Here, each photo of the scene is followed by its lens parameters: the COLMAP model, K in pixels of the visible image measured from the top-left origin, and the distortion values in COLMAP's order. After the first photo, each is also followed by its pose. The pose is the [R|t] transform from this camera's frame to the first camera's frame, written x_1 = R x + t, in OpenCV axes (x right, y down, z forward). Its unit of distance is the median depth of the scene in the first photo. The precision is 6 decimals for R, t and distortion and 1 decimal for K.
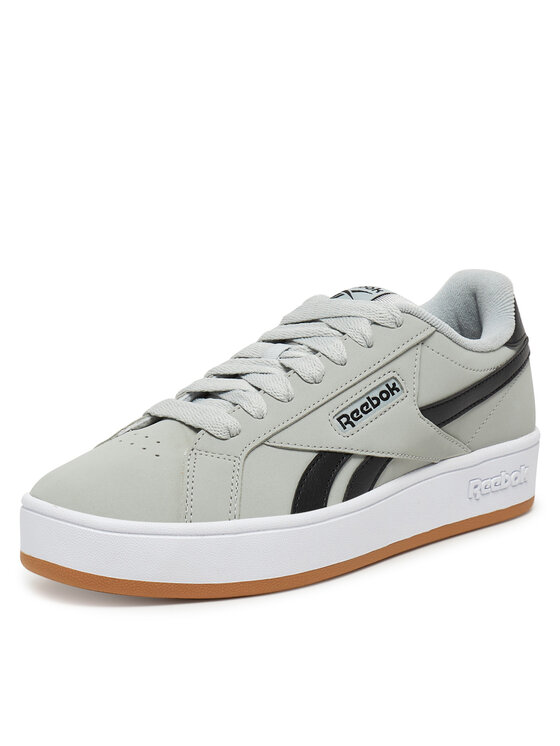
lens RADIAL K [[1313.1, 0, 280.0], [0, 1313.1, 373.0], [0, 0, 1]] dist [0.877396, -0.002201]
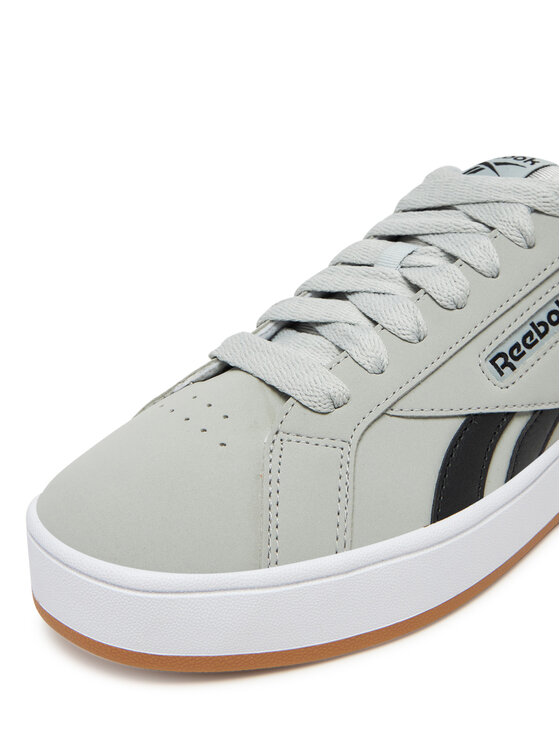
lens RADIAL K [[1473.6, 0, 280.0], [0, 1473.6, 373.0], [0, 0, 1]] dist [0.263669, -0.075265]
pose [[0.997169, -0.019062, -0.072730, -0.009272], [0.025040, 0.996302, 0.082196, -0.024126], [0.070894, -0.083784, 0.993959, 0.228273]]
